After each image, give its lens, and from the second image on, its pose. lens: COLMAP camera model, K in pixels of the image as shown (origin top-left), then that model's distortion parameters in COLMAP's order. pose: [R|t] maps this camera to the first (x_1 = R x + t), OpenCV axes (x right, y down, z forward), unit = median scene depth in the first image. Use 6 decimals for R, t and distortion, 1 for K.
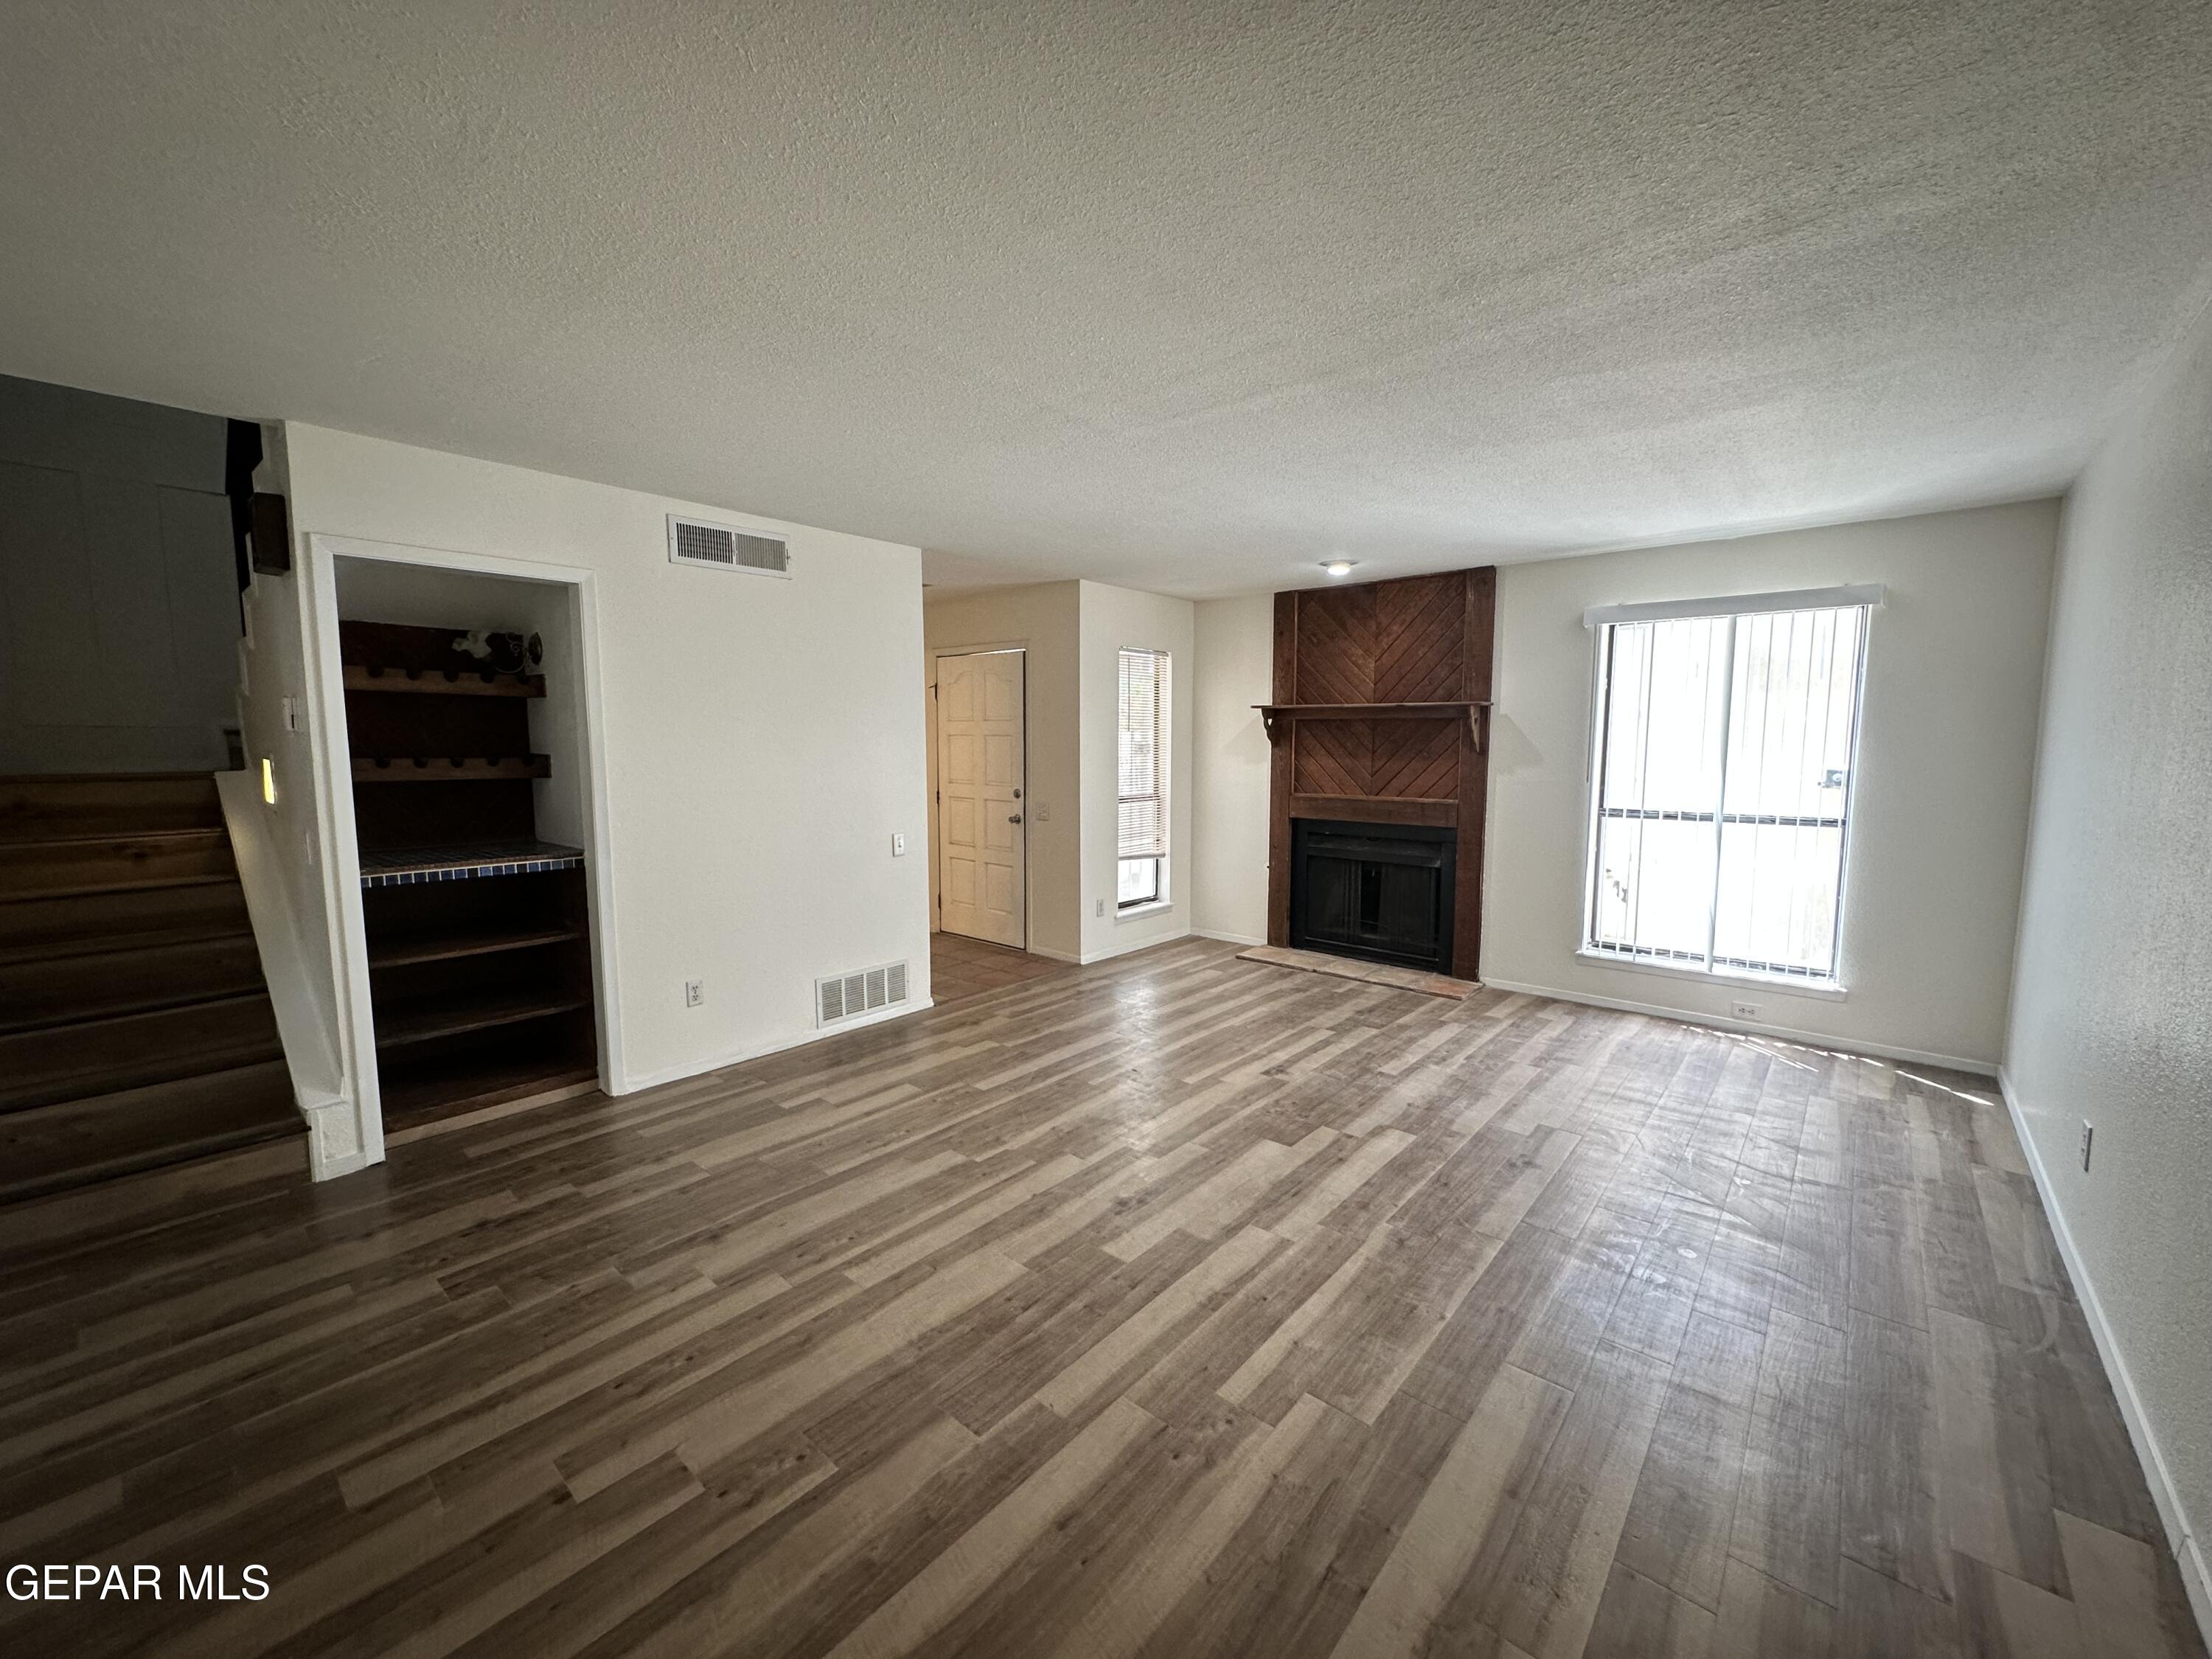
lens RADIAL K [[884.1, 0, 1106.6], [0, 884.1, 826.5], [0, 0, 1]] dist [-0.006308, 0.000924]
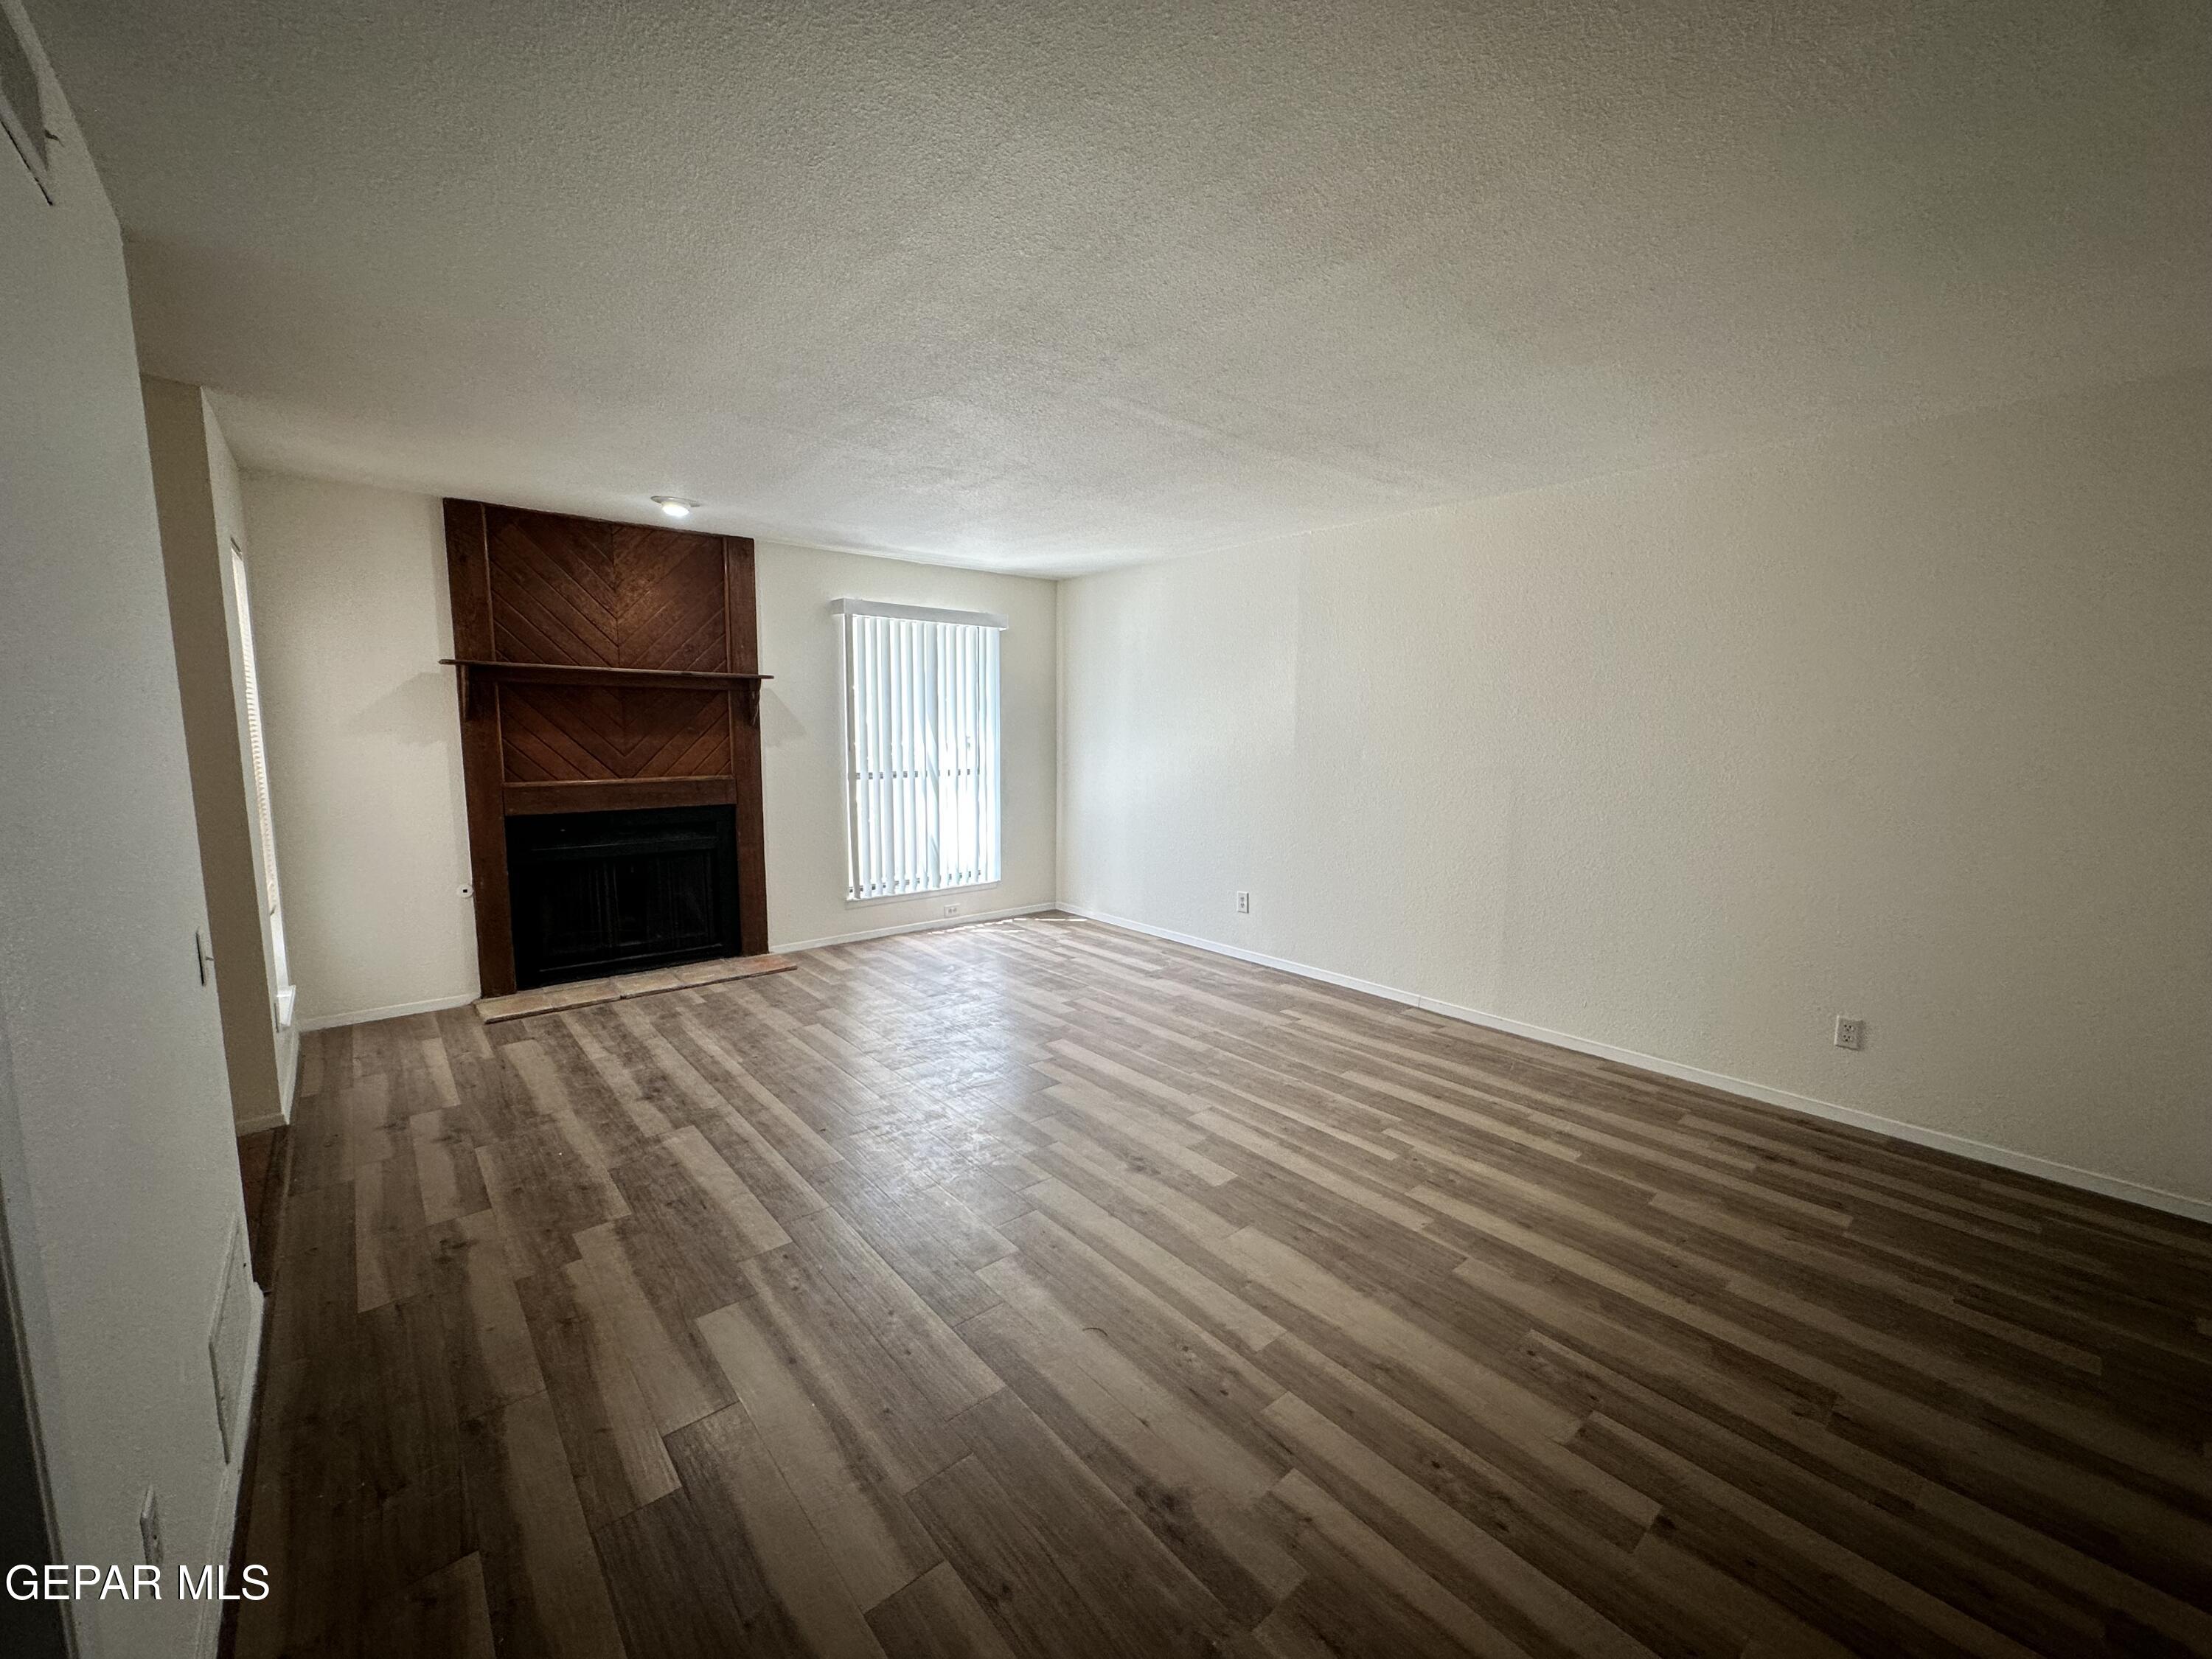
lens RADIAL K [[884.1, 0, 1099.6], [0, 884.1, 832.9], [0, 0, 1]] dist [-0.006308, 0.000924]
pose [[0.151295, -0.125113, 0.980539, -0.654320], [0.088152, 0.989713, 0.112682, -0.053719], [-0.984550, 0.069389, 0.160767, 0.592076]]
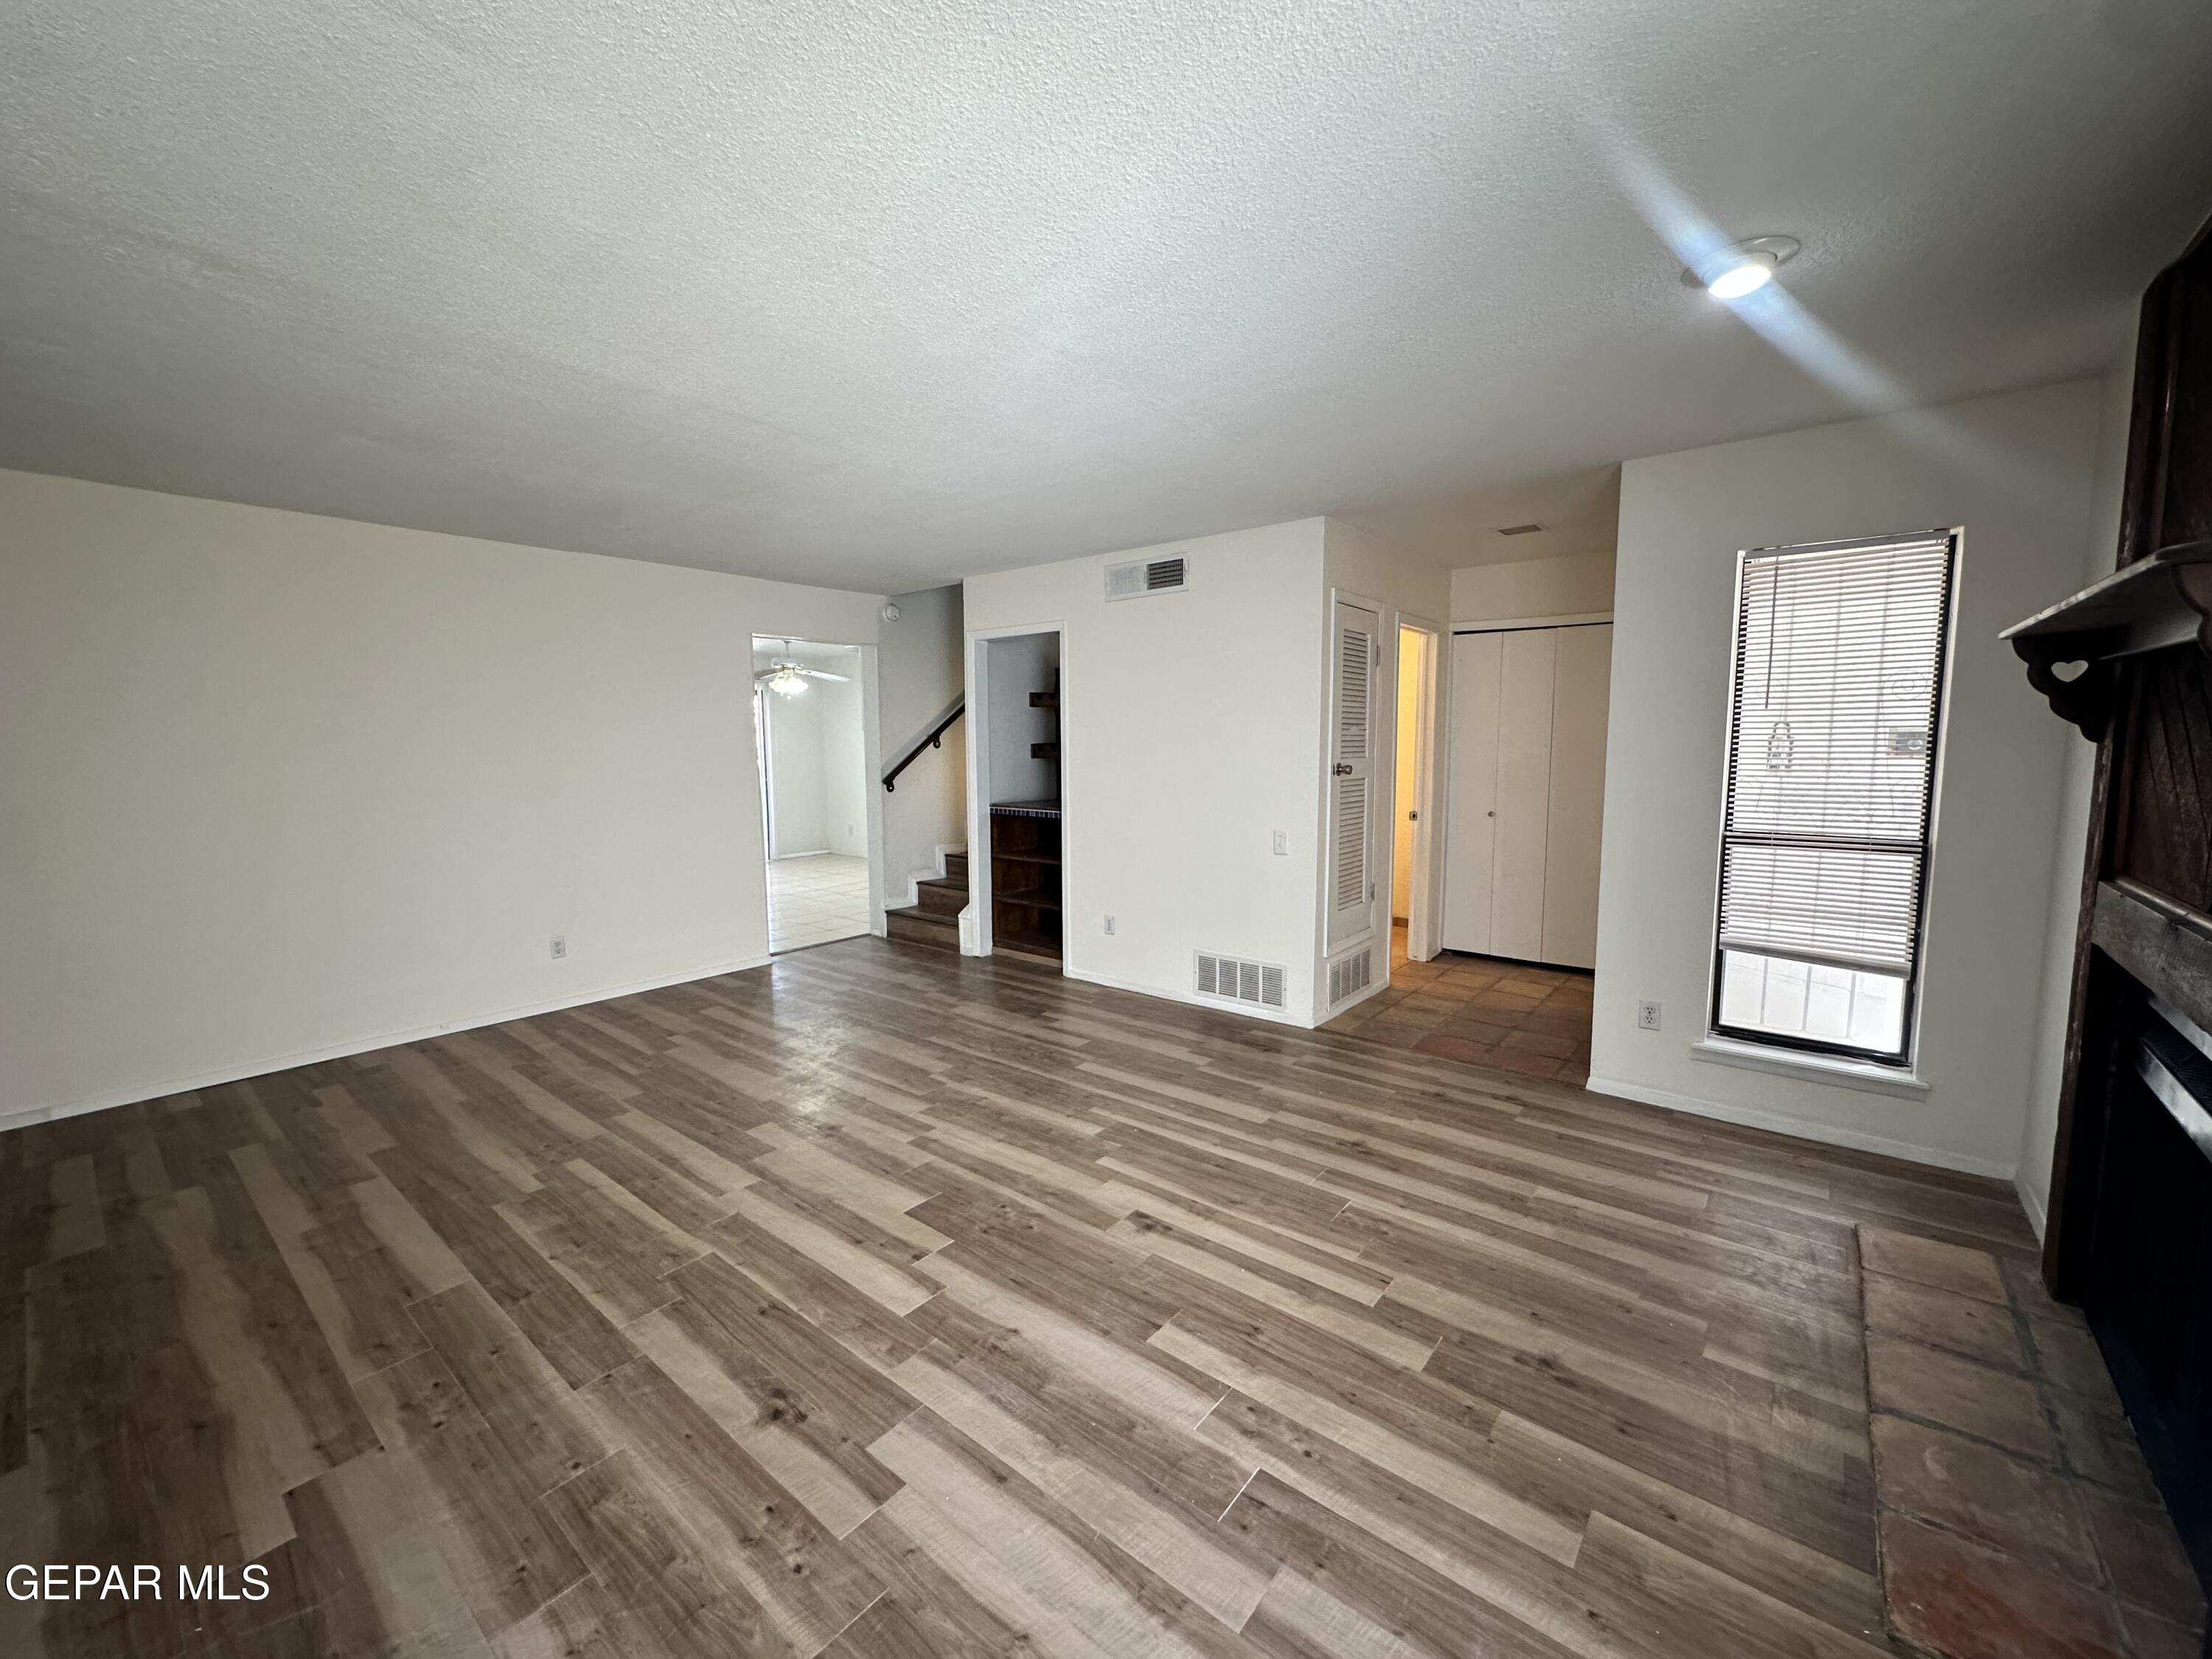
lens RADIAL K [[884.1, 0, 1101.0], [0, 884.1, 827.6], [0, 0, 1]] dist [-0.006308, 0.000924]
pose [[0.031016, 0.101960, -0.994305, 0.800816], [-0.089904, 0.991036, 0.098820, -0.081549], [0.995467, 0.086327, 0.039904, 0.883137]]
